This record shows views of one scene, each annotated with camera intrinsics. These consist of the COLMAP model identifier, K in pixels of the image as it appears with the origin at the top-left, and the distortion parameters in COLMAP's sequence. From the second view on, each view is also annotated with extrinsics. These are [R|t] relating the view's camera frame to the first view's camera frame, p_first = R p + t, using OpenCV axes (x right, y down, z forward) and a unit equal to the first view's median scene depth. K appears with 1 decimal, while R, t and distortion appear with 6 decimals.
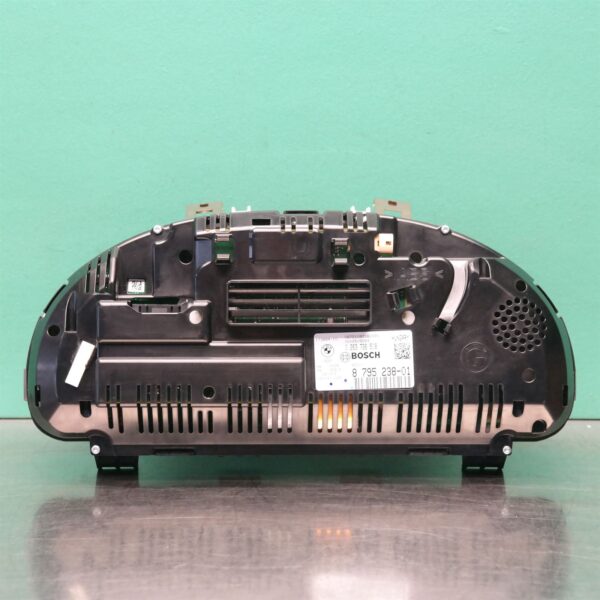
lens RADIAL K [[1741.3, 0, 301.4], [0, 1741.3, 300.2], [0, 0, 1]] dist [0.102777, 0.000000]
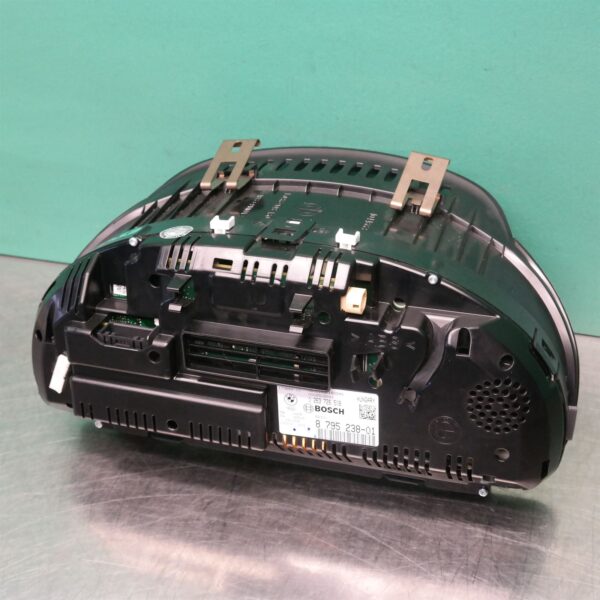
lens RADIAL K [[1018.0, 0, 302.8], [0, 1018.0, 301.9], [0, 0, 1]] dist [-0.065750, 0.000000]
pose [[0.953295, 0.133071, -0.271146, 0.164132], [0.012941, 0.878897, 0.476836, -0.281481], [0.301763, -0.458075, 0.836126, 0.561340]]
